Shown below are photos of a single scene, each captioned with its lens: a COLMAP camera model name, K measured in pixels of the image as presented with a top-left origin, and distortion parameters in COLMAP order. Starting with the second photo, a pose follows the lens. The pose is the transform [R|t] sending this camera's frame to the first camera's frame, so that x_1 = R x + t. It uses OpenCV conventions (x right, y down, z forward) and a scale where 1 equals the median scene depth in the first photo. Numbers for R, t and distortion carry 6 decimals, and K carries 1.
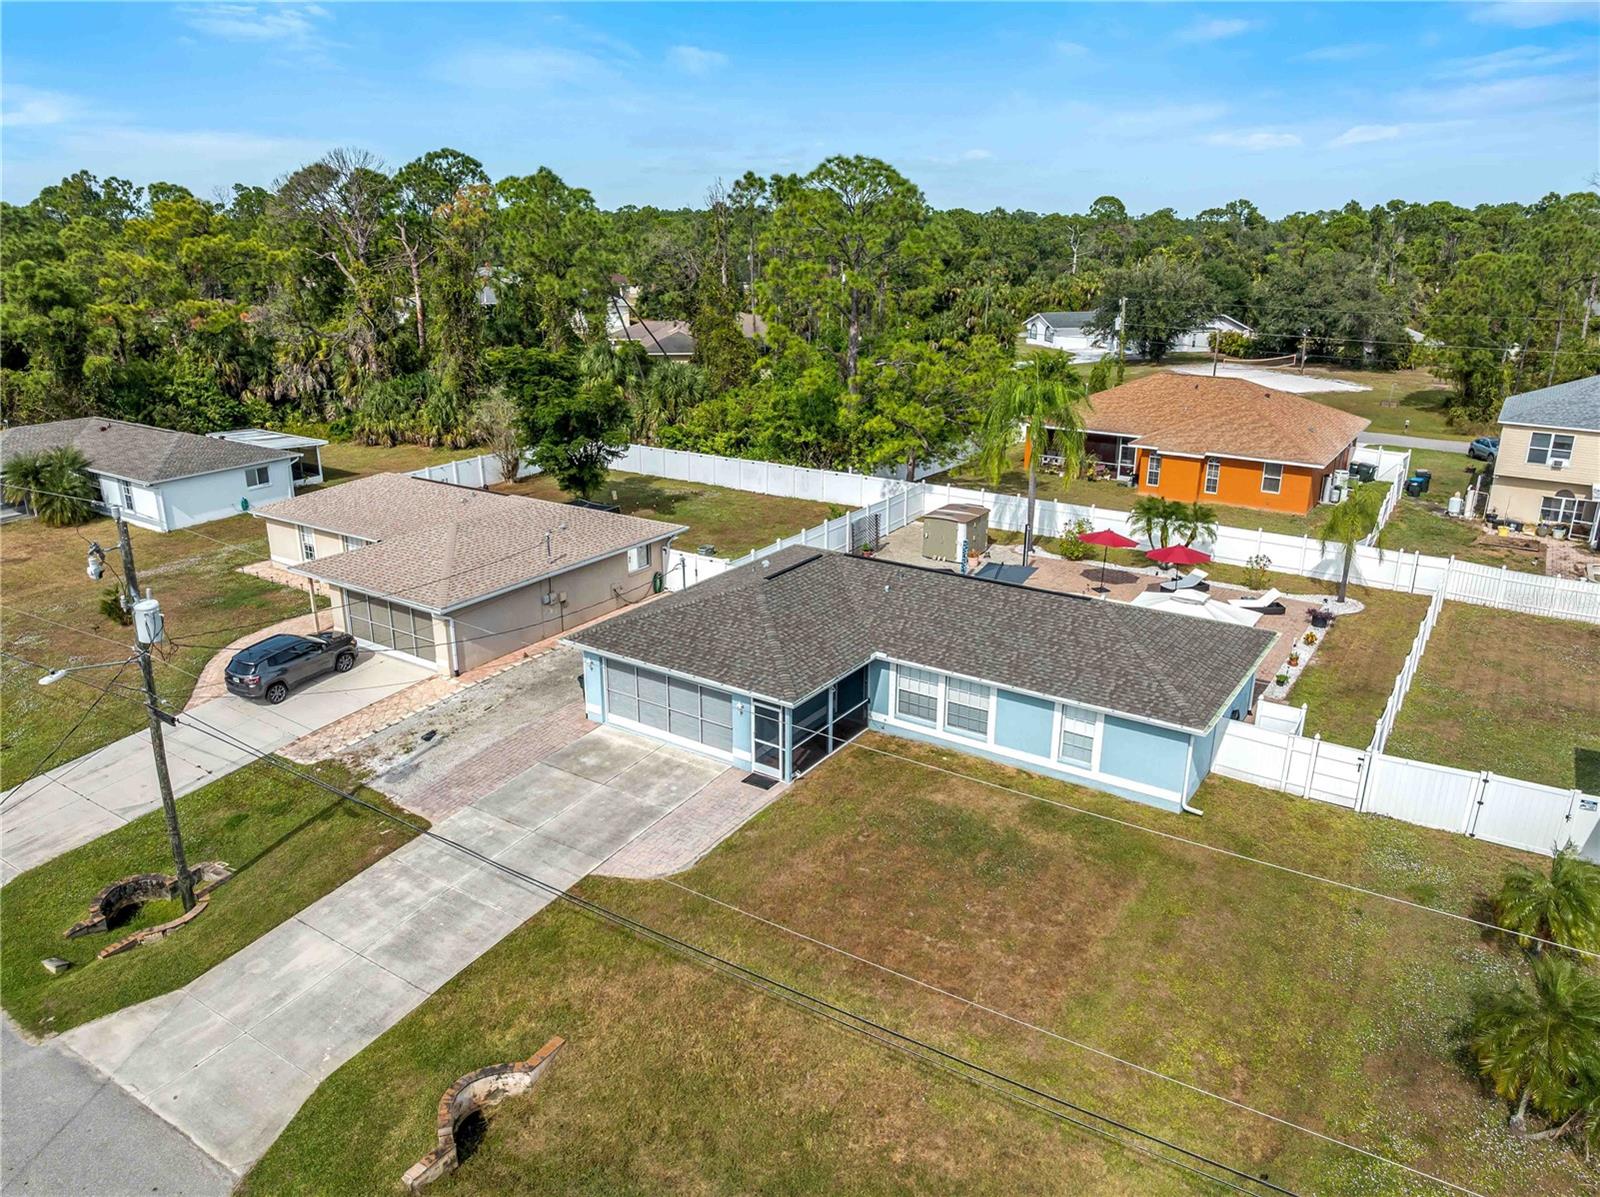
lens RADIAL K [[1125.7, 0, 800.0], [0, 1125.7, 598.5], [0, 0, 1]] dist [-0.036712, -0.003401]
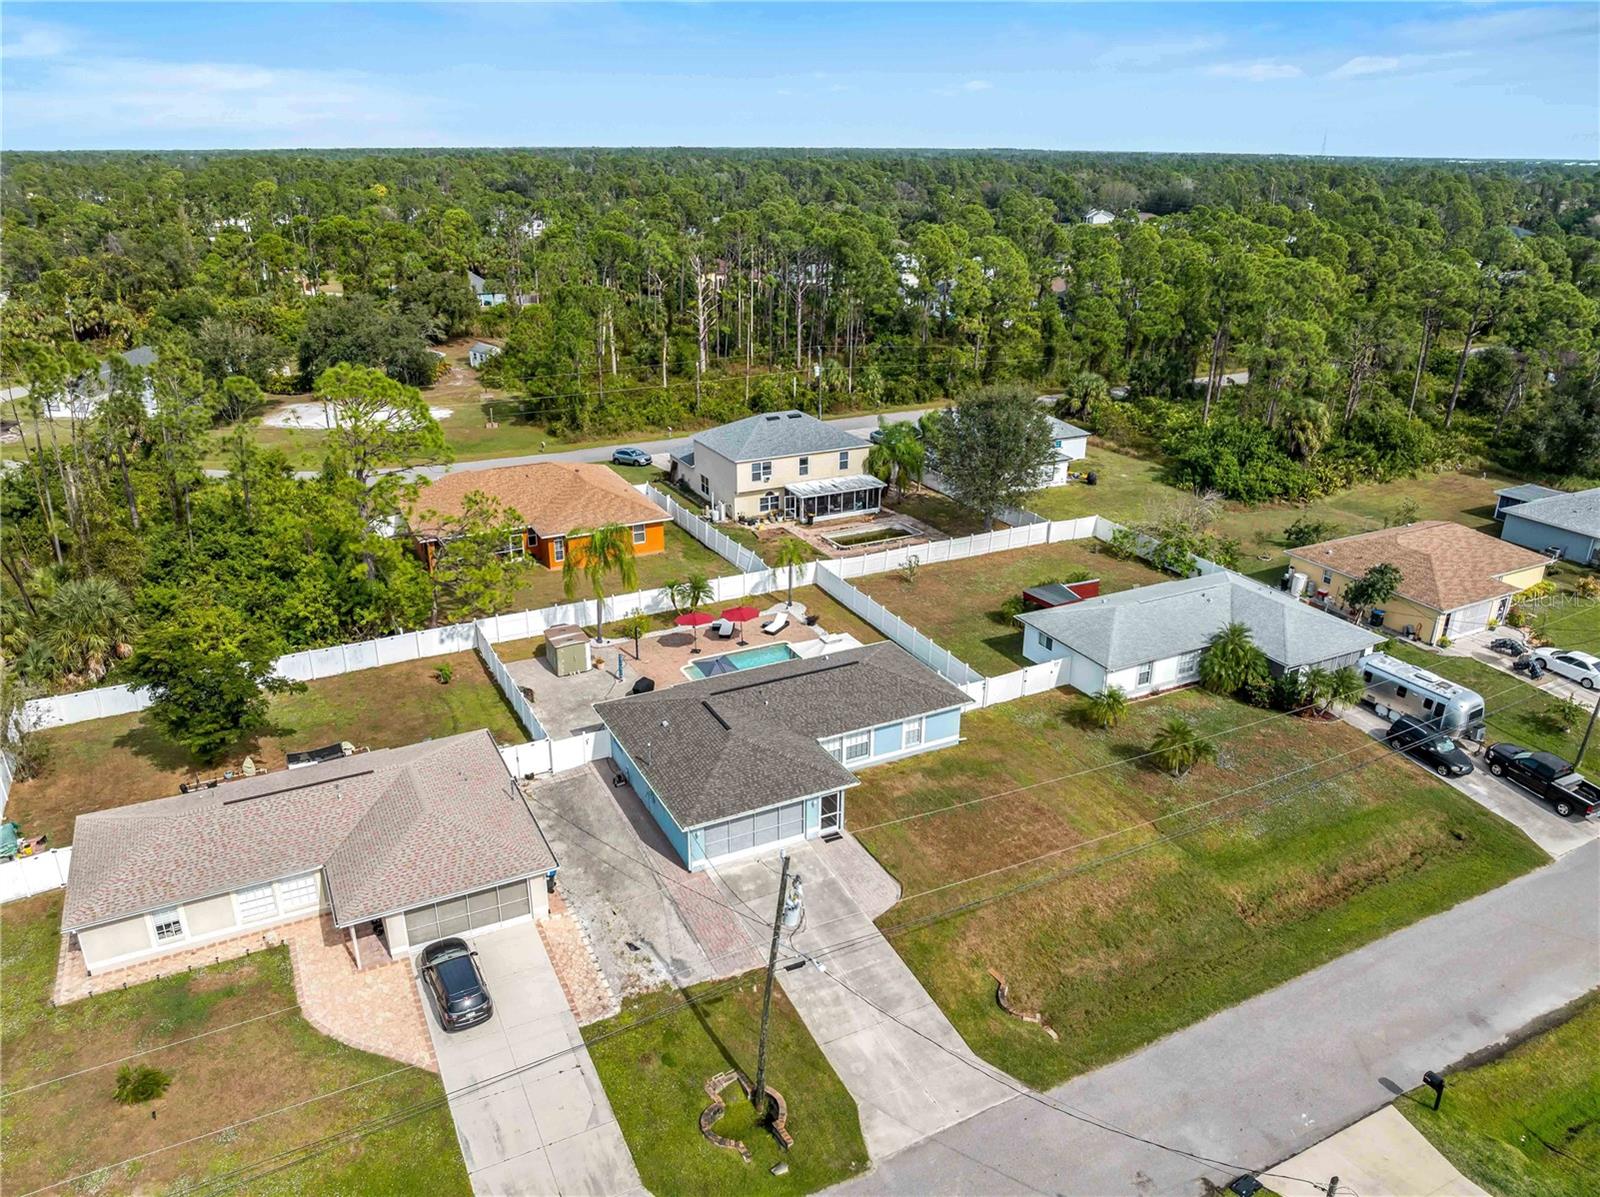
lens RADIAL K [[1125.7, 0, 800.0], [0, 1125.7, 598.5], [0, 0, 1]] dist [-0.036712, -0.003401]
pose [[0.491056, -0.327737, 0.807126, -1.120471], [0.274160, 0.937591, 0.213913, -0.469255], [-0.826861, 0.116238, 0.550263, 0.068243]]
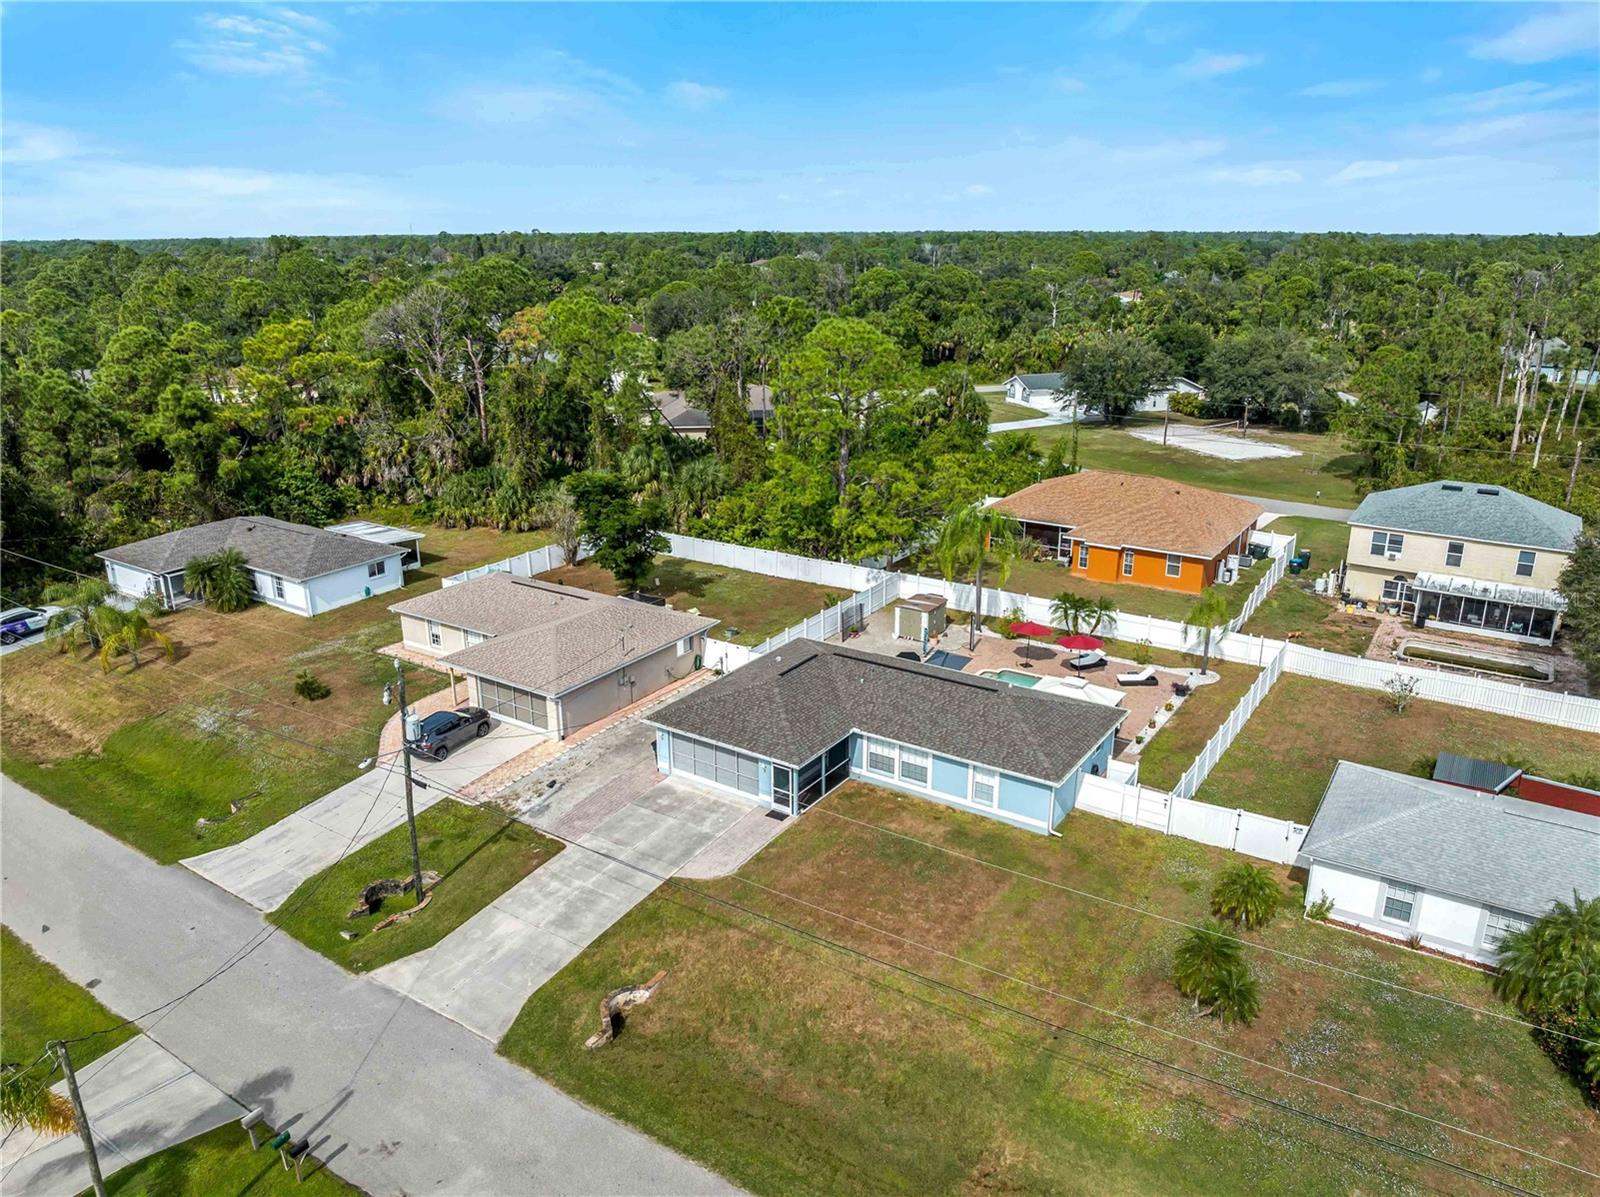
lens RADIAL K [[1125.7, 0, 800.0], [0, 1125.7, 598.5], [0, 0, 1]] dist [-0.036712, -0.003401]
pose [[0.999970, -0.006639, -0.004003, 0.003034], [0.006609, 0.999952, -0.007272, -0.105236], [0.004051, 0.007246, 0.999966, -0.460431]]
